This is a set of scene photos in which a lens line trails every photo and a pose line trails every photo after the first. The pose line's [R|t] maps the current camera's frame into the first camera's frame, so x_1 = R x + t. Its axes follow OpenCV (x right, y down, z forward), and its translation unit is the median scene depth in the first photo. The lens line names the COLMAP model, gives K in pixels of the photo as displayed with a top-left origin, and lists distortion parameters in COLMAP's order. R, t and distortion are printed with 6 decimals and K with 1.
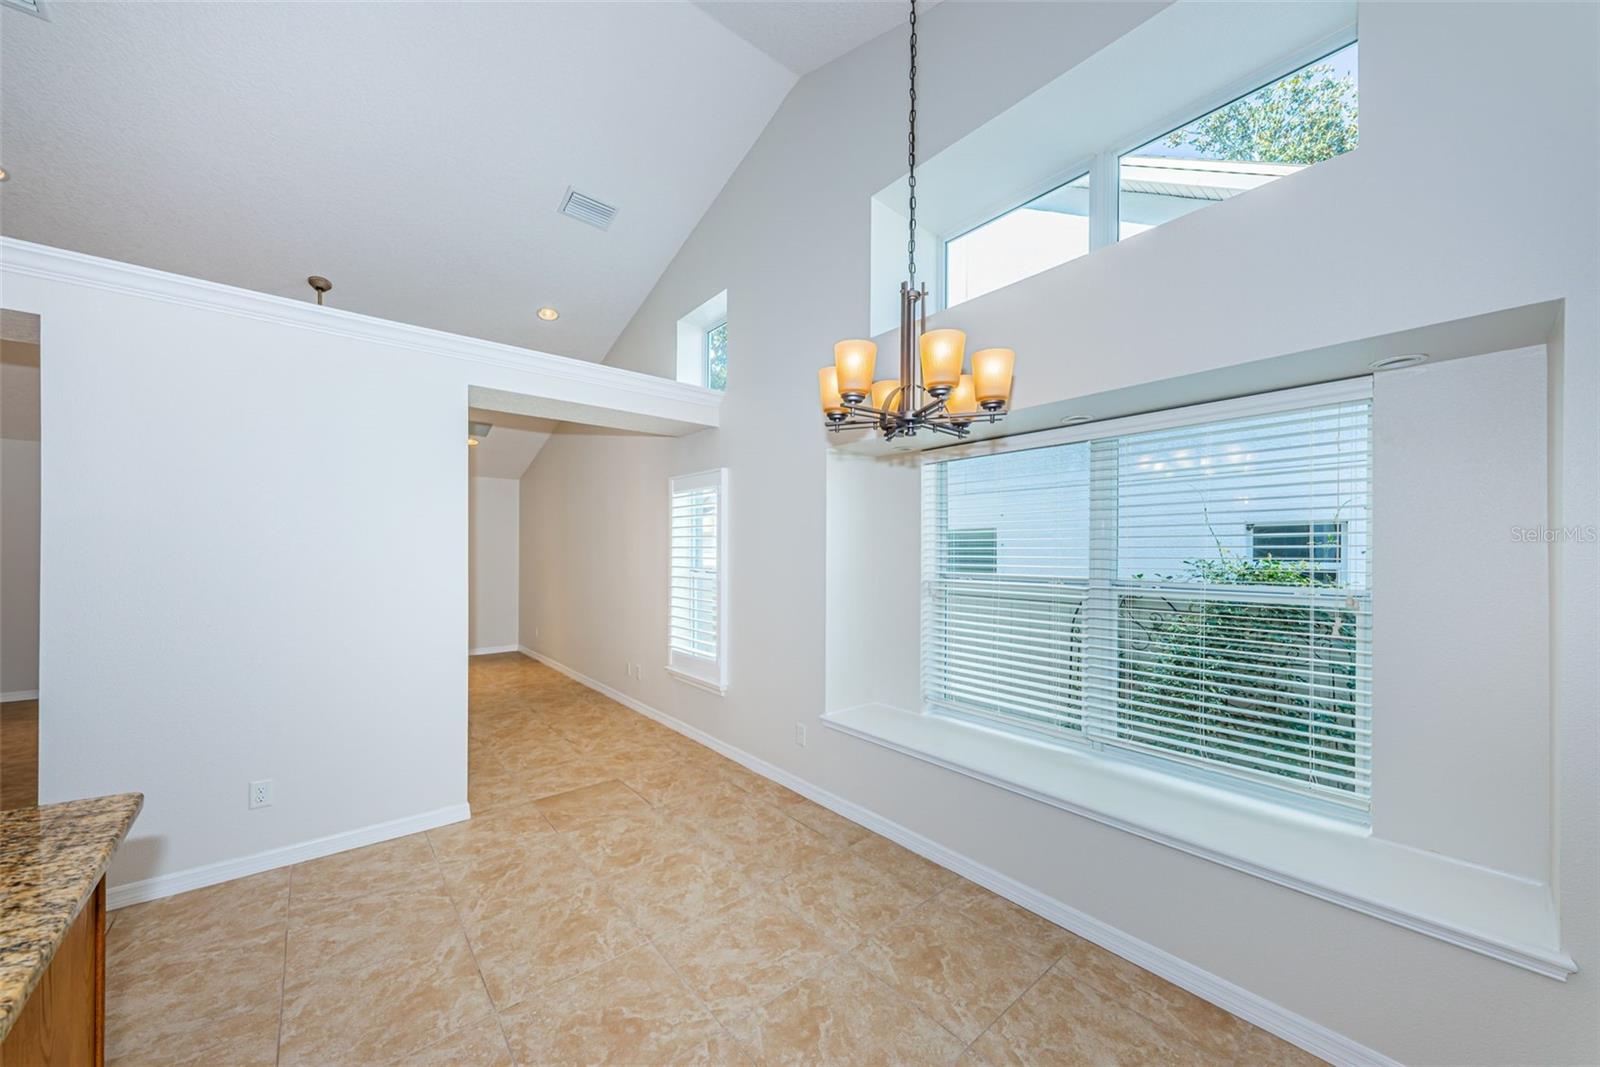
lens RADIAL K [[572.1, 0, 799.6], [0, 572.1, 543.7], [0, 0, 1]] dist [0.000952, -0.000031]
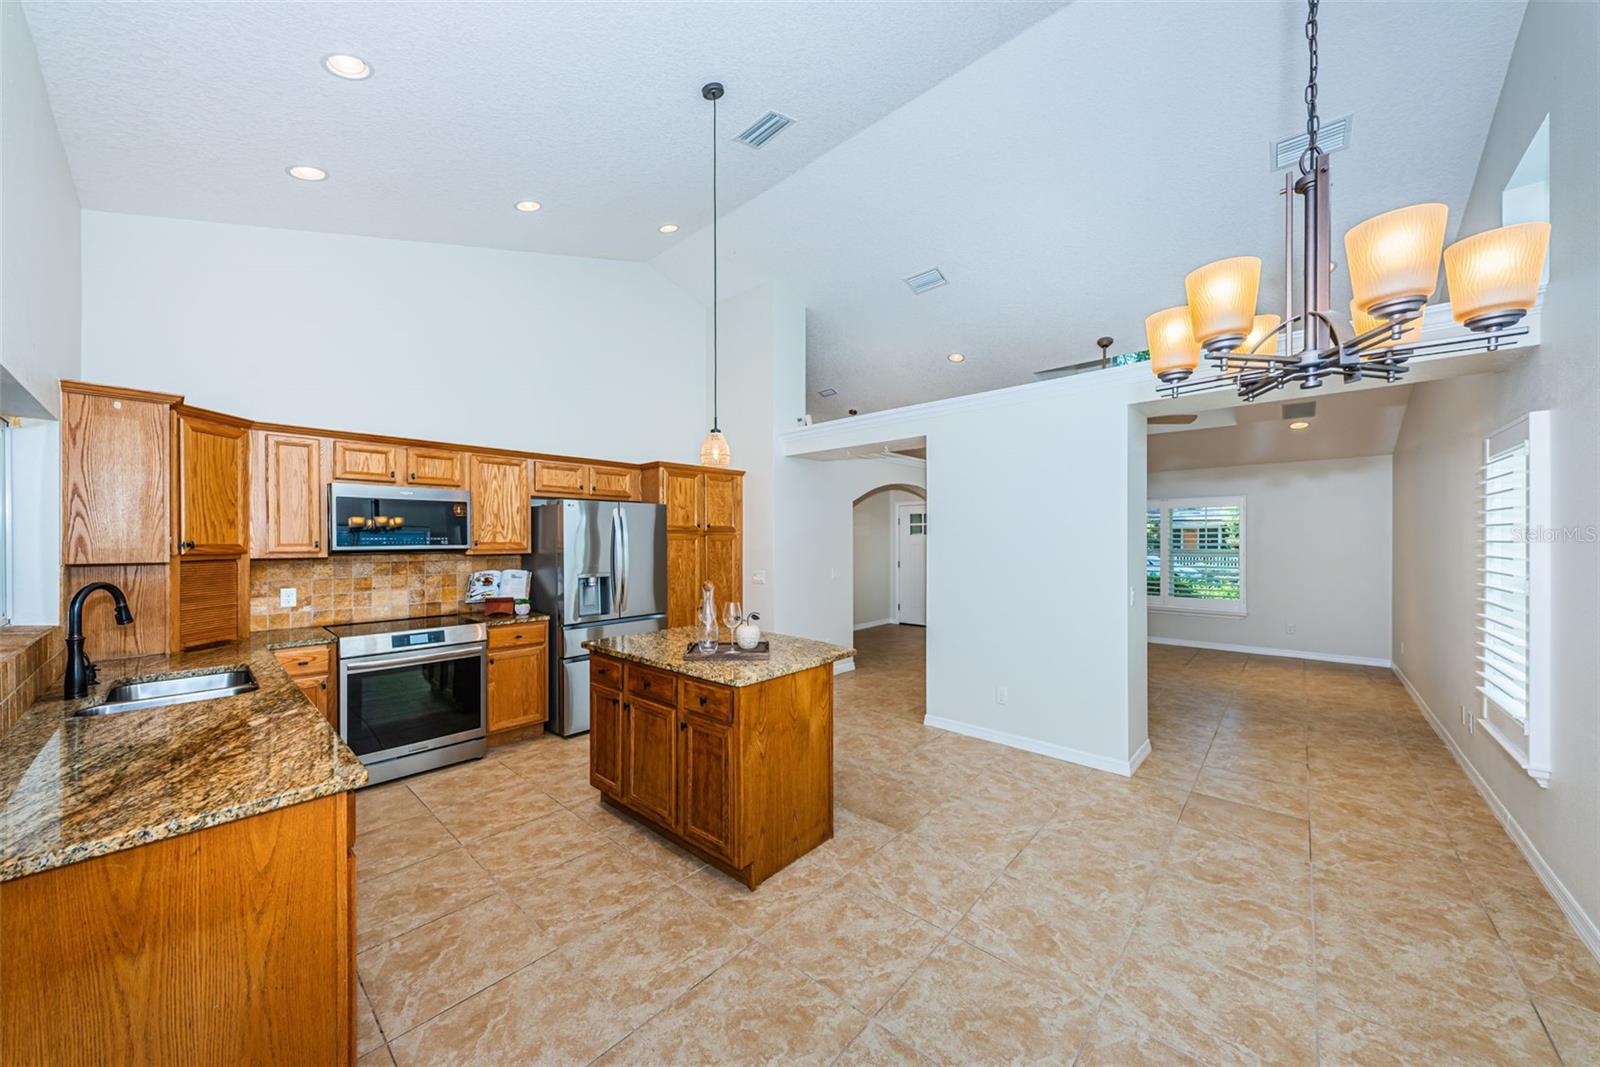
lens RADIAL K [[549.5, 0, 801.0], [0, 549.5, 544.3], [0, 0, 1]] dist [0.000408, 0.000000]
pose [[0.139432, 0.001658, -0.990230, 0.366093], [0.014903, 0.999882, 0.003773, -0.008131], [0.990119, -0.015284, 0.139391, 0.153444]]
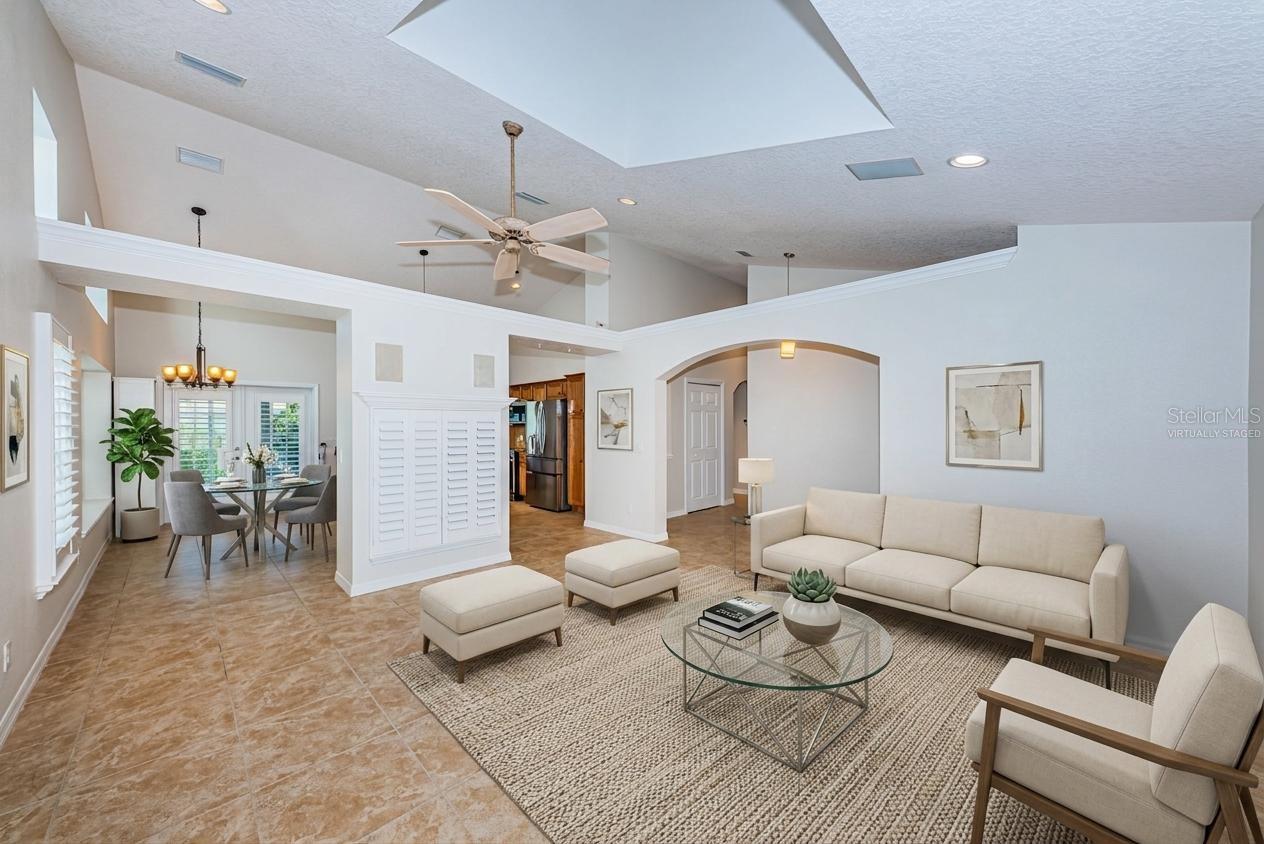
lens RADIAL K [[481.2, 0, 631.1], [0, 481.2, 428.7], [0, 0, 1]] dist [0.000260, -0.000110]
pose [[-0.997934, -0.000377, -0.064246, -1.113184], [-0.000096, 0.999990, -0.004391, 0.038413], [0.064248, -0.004376, -0.997924, 2.028176]]
